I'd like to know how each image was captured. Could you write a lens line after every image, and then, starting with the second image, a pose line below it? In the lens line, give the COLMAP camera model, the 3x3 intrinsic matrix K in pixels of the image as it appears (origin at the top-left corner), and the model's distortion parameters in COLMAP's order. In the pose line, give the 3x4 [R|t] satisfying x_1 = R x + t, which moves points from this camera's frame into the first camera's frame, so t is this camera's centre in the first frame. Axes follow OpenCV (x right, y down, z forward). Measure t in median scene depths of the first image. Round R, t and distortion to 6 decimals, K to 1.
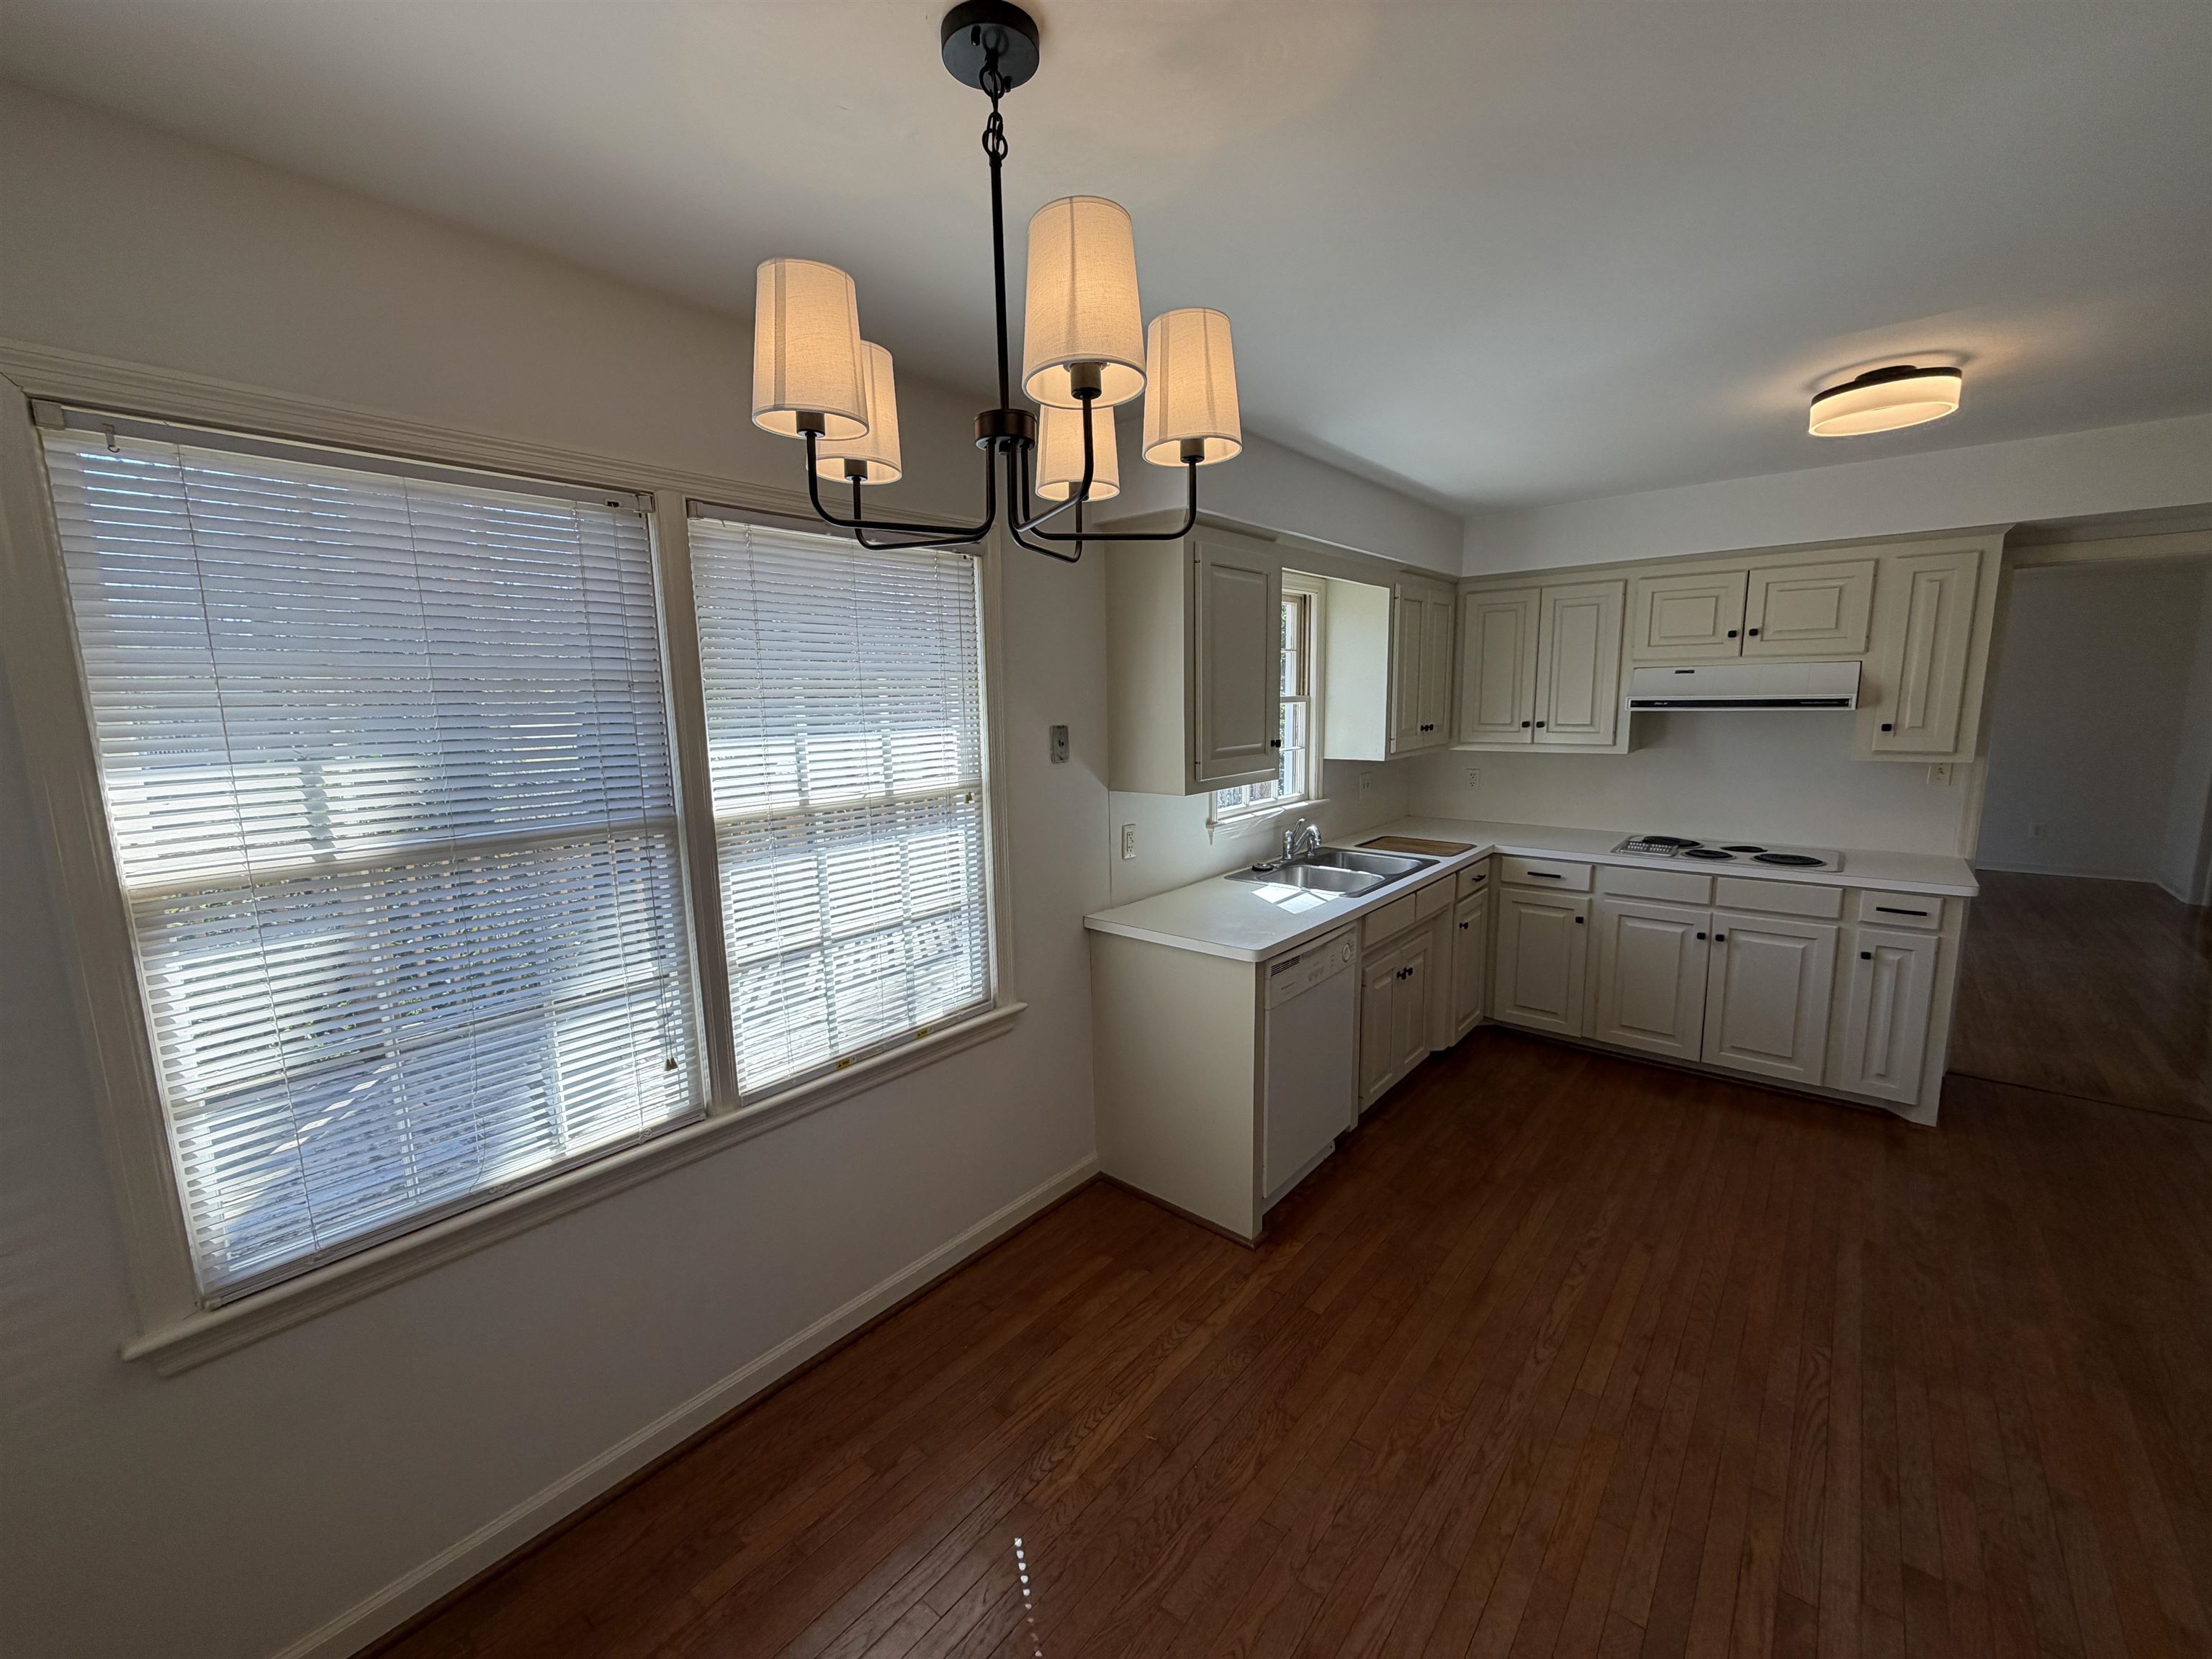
lens RADIAL K [[879.3, 0, 1100.6], [0, 879.3, 823.7], [0, 0, 1]] dist [-0.001976, 0.000810]
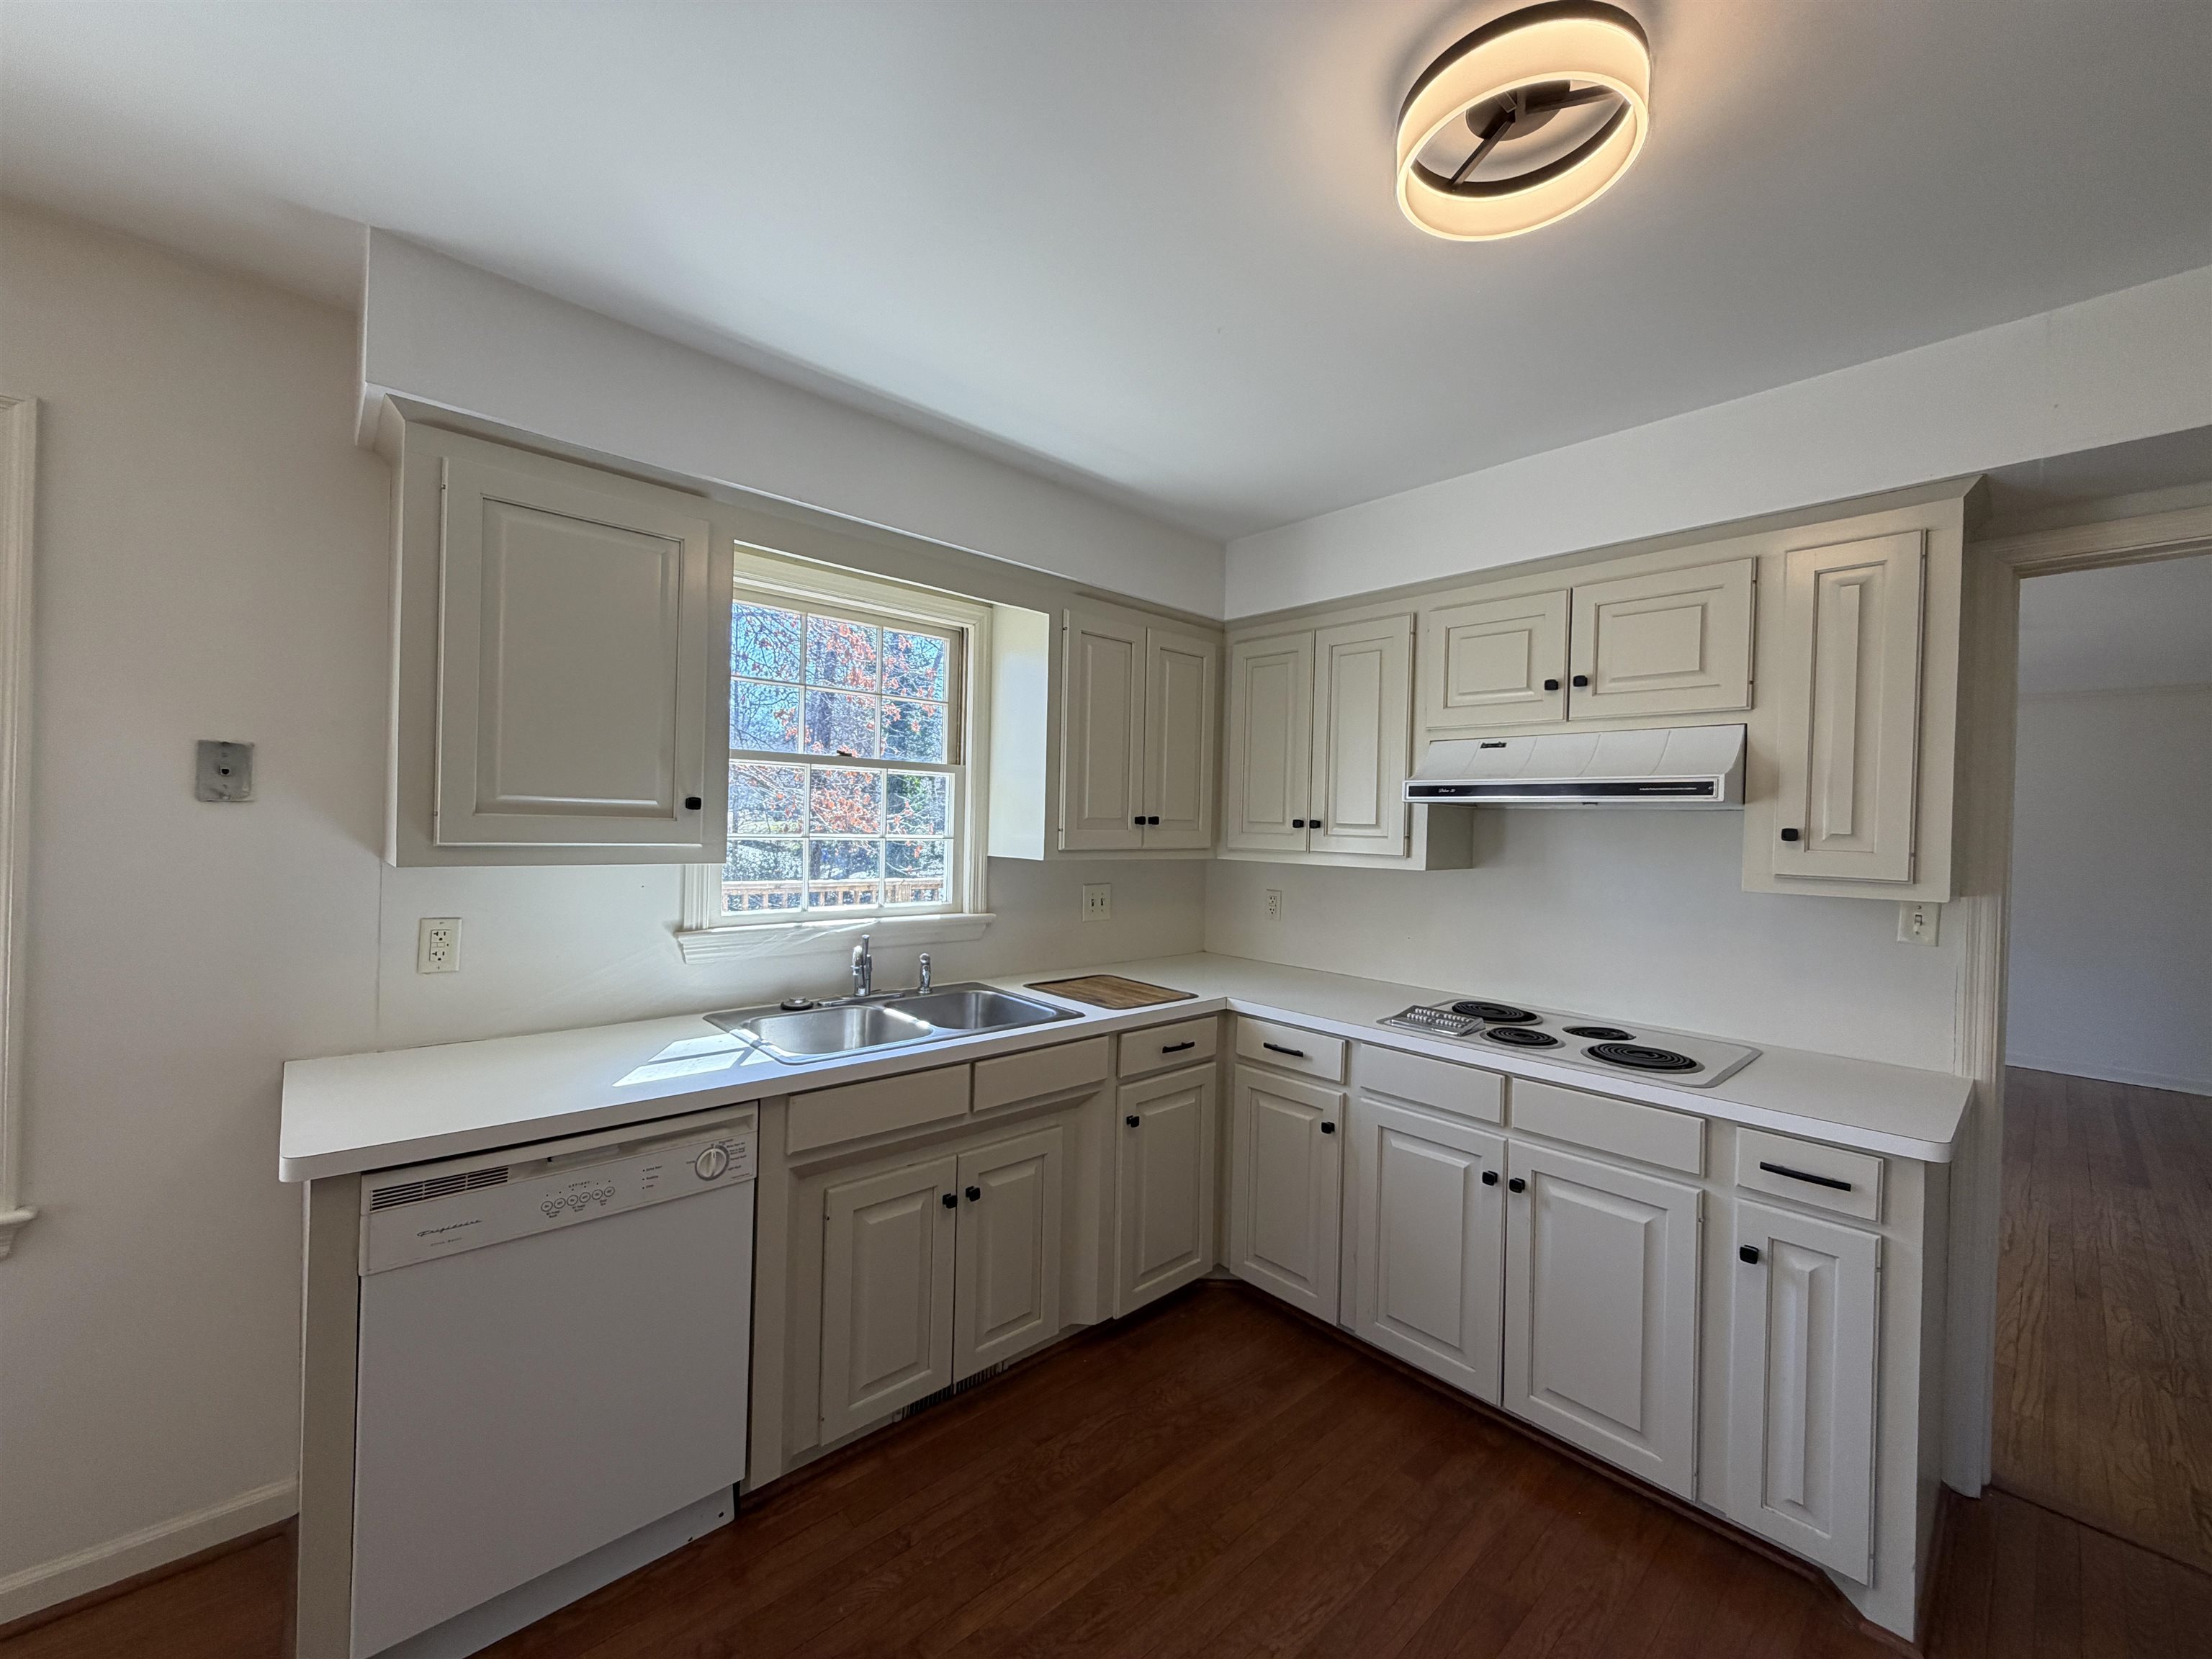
lens RADIAL K [[879.3, 0, 1098.8], [0, 879.3, 823.4], [0, 0, 1]] dist [-0.001976, 0.000810]
pose [[0.991218, 0.046163, -0.123921, 0.557277], [-0.063894, 0.987634, -0.143165, -0.005912], [0.115780, 0.149825, 0.981910, 0.411235]]
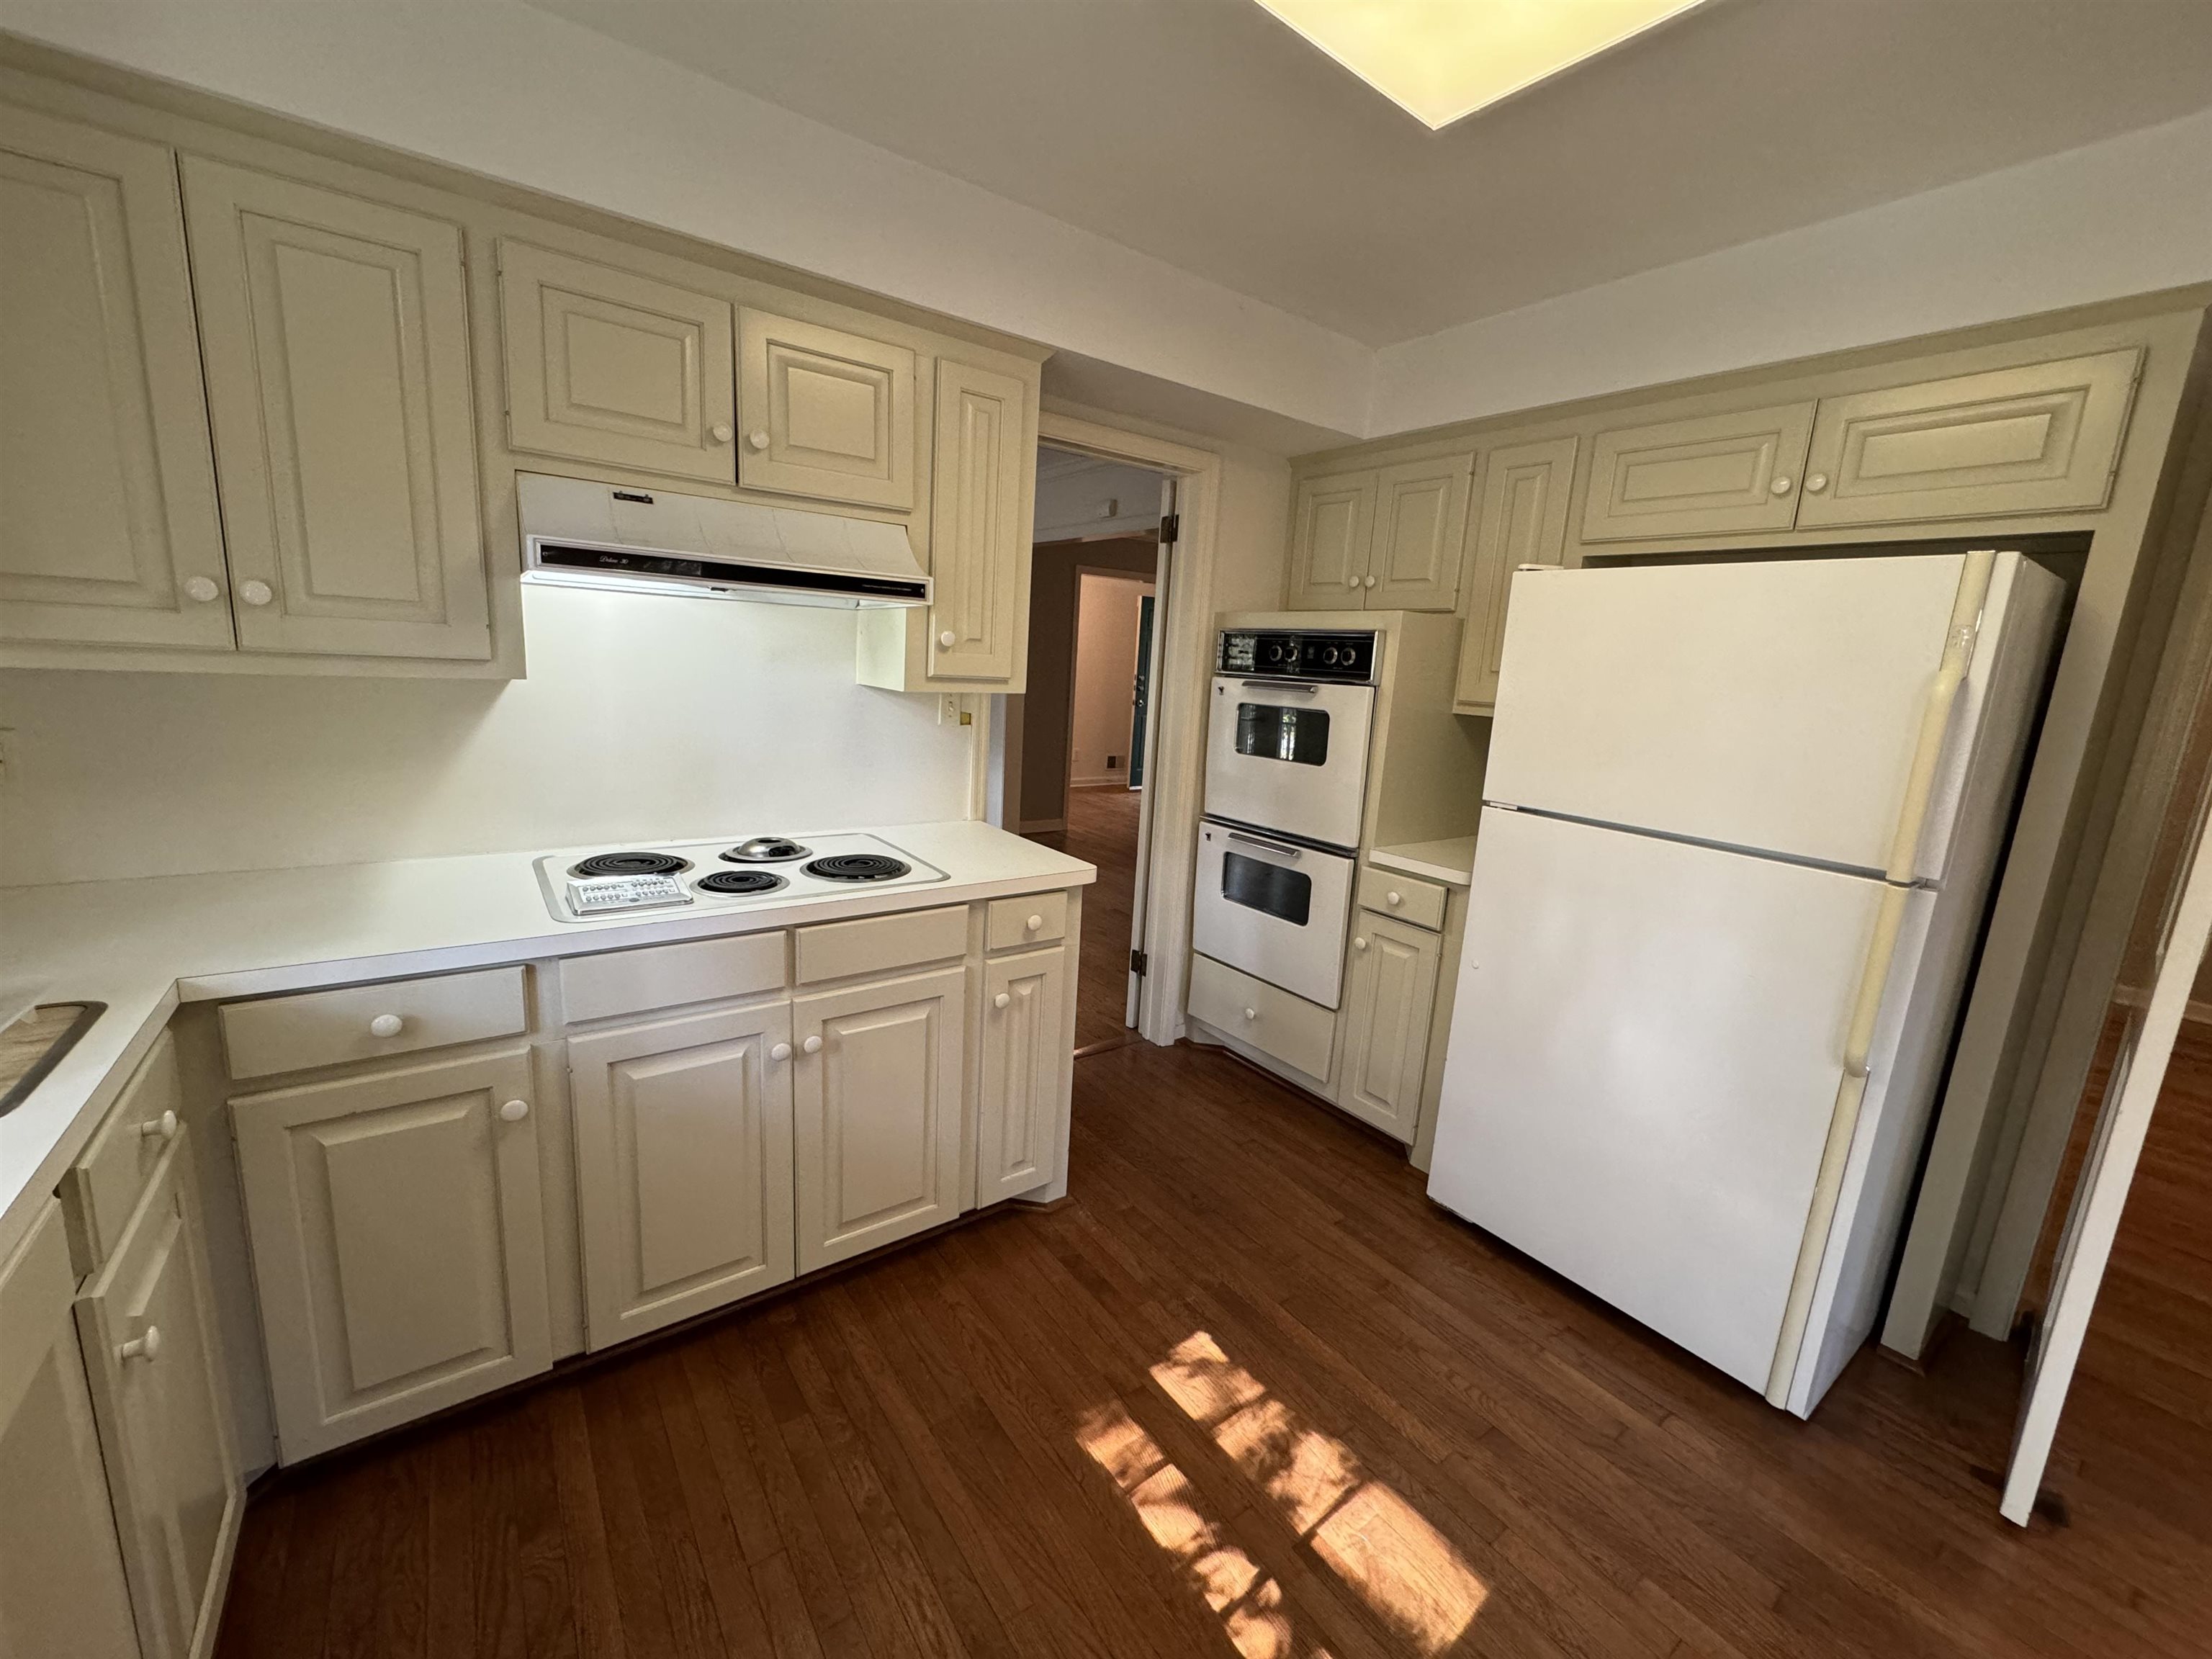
lens RADIAL K [[879.8, 0, 1104.9], [0, 879.8, 826.5], [0, 0, 1]] dist [-0.002668, 0.000842]
pose [[0.228185, -0.150040, 0.961987, 0.309760], [0.080592, 0.987574, 0.134914, -0.055630], [-0.970276, 0.046744, 0.237442, 0.802530]]
